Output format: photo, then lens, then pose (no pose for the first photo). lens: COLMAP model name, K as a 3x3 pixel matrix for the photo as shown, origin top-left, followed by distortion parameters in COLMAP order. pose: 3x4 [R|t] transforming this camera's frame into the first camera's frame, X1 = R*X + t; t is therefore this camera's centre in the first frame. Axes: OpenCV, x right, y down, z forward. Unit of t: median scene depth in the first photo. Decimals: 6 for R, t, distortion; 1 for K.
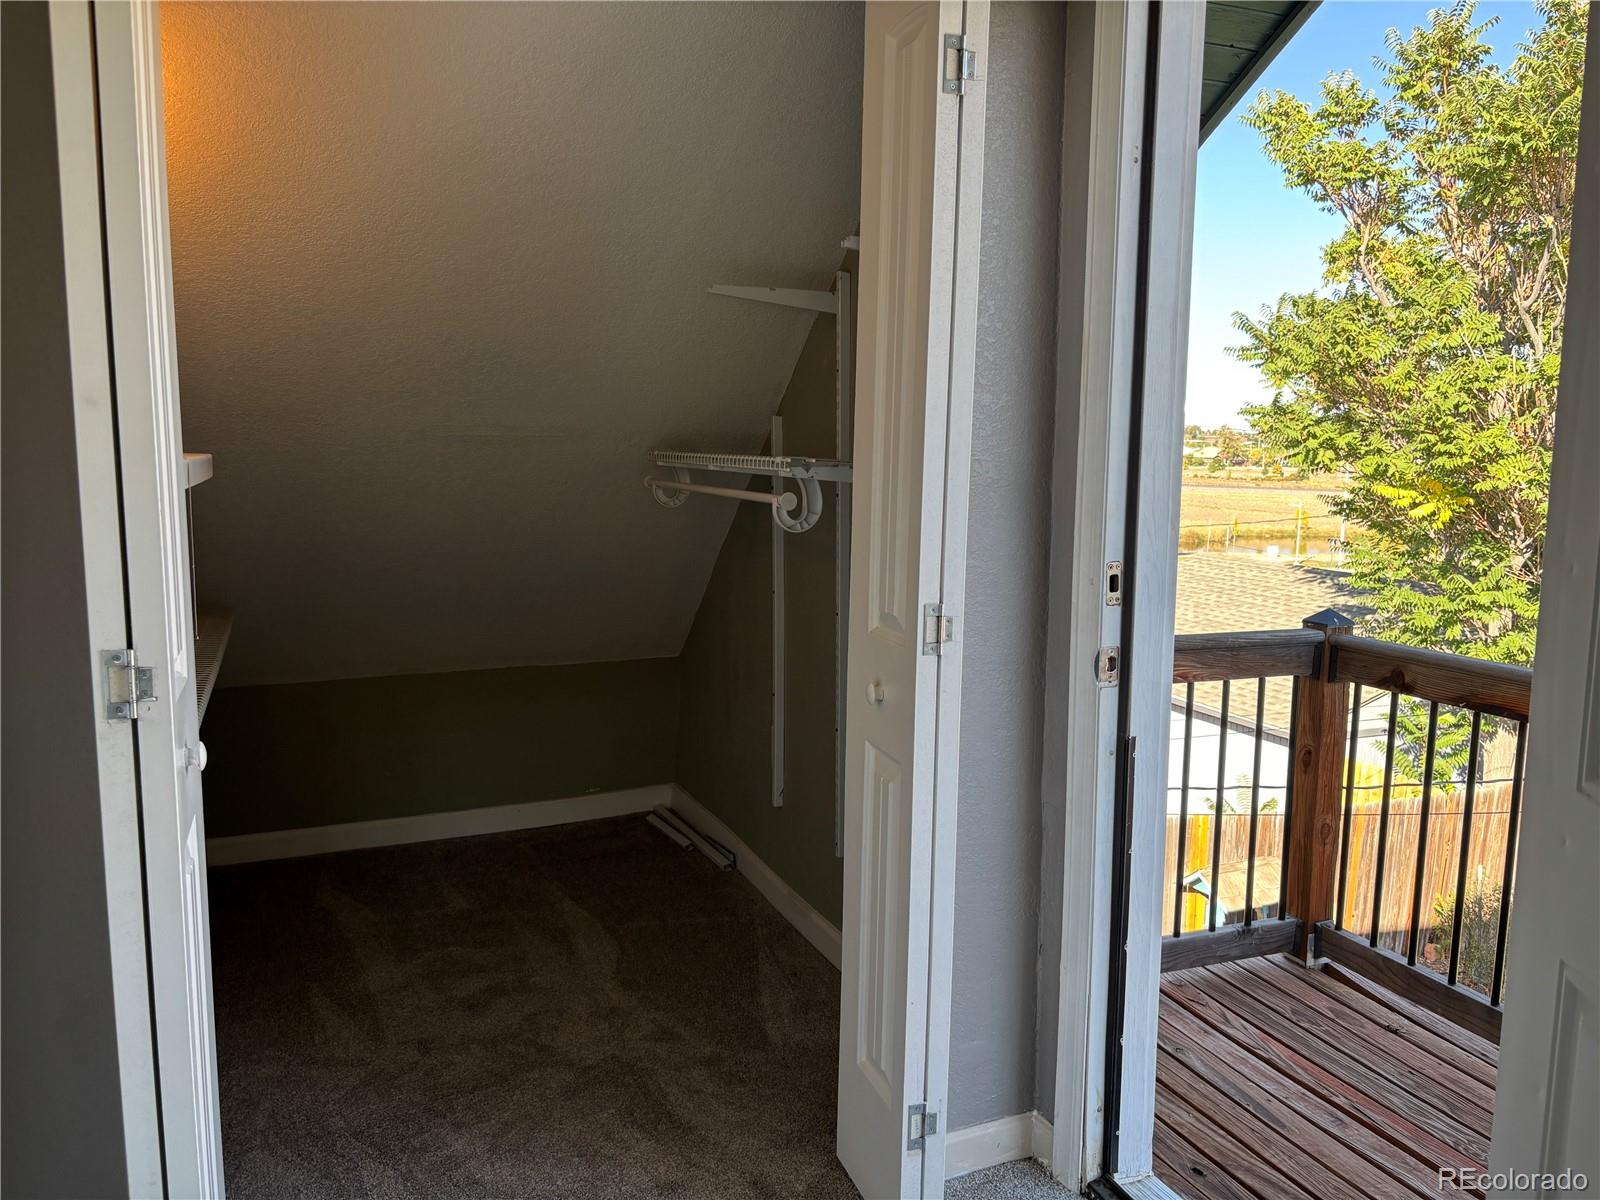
lens RADIAL K [[1191.4, 0, 838.7], [0, 1191.4, 598.5], [0, 0, 1]] dist [0.039747, -0.037013]
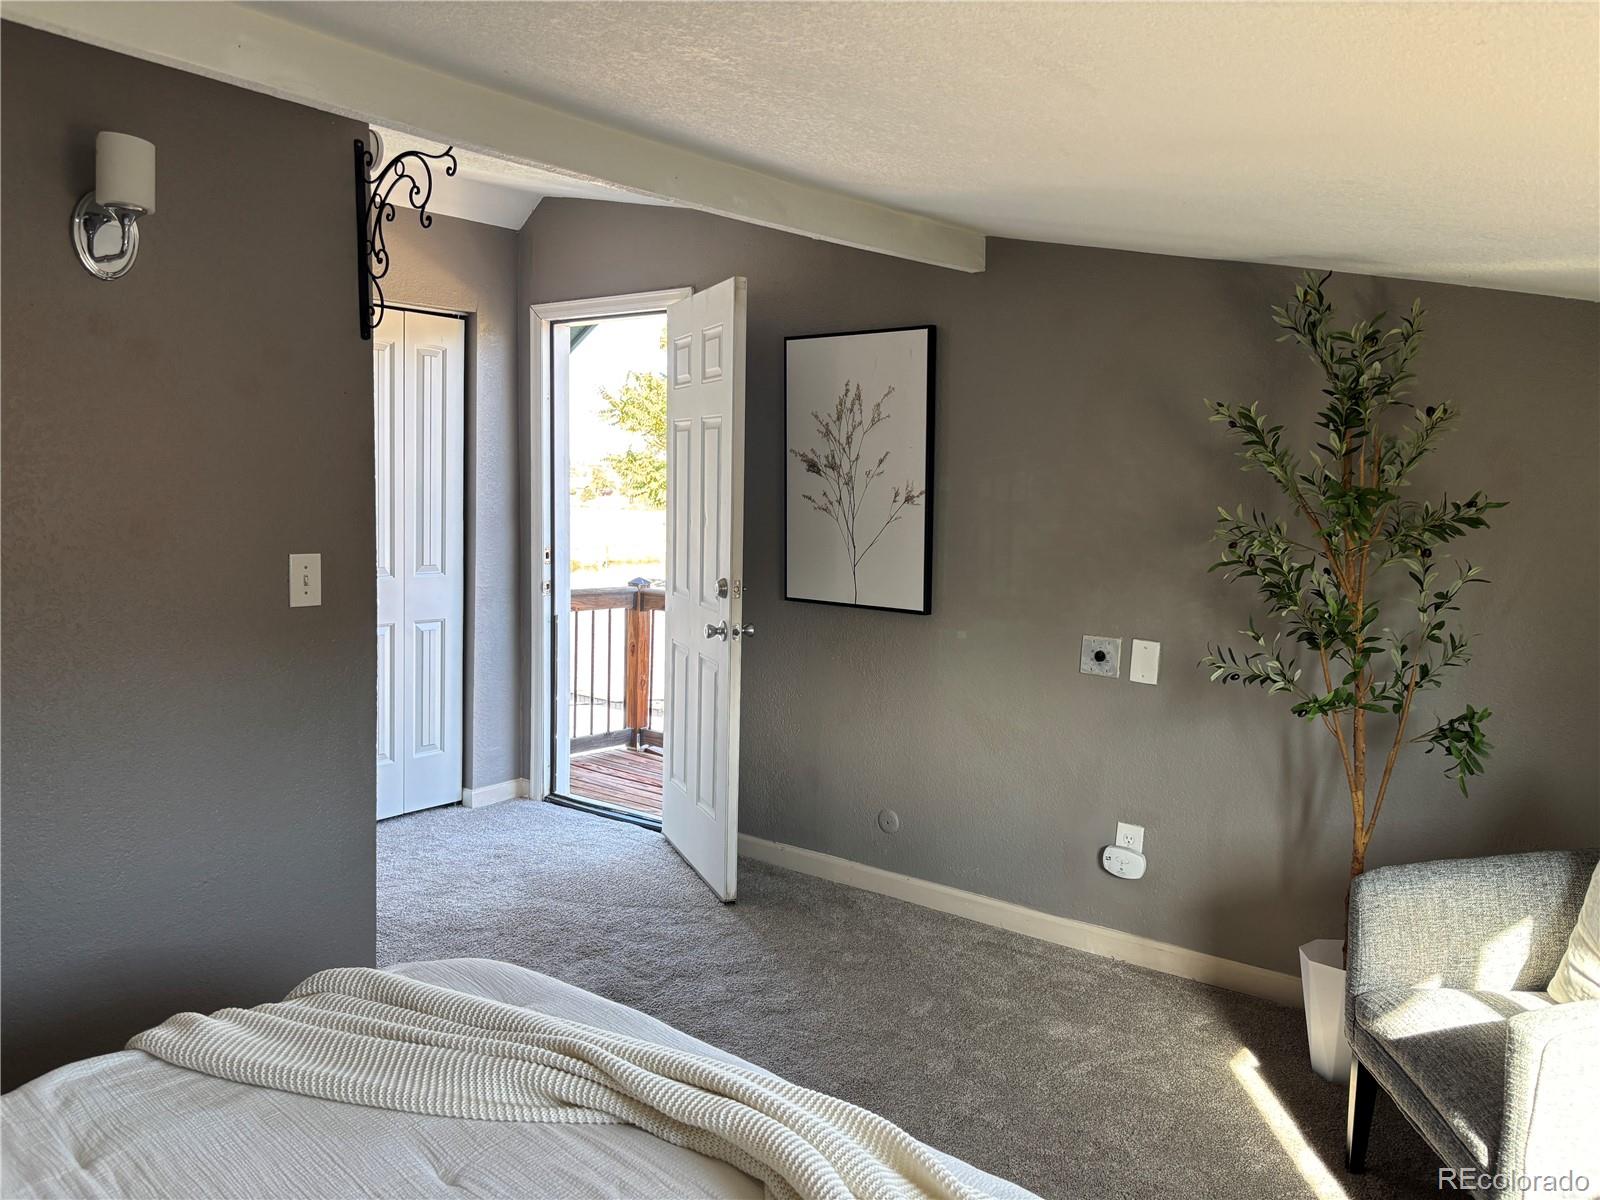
lens RADIAL K [[1191.4, 0, 838.7], [0, 1191.4, 598.5], [0, 0, 1]] dist [0.039747, -0.037013]
pose [[0.872216, -0.035422, 0.487837, -0.303406], [0.047162, 0.998818, -0.011797, 0.087485], [-0.486842, 0.033297, 0.872855, -0.980785]]
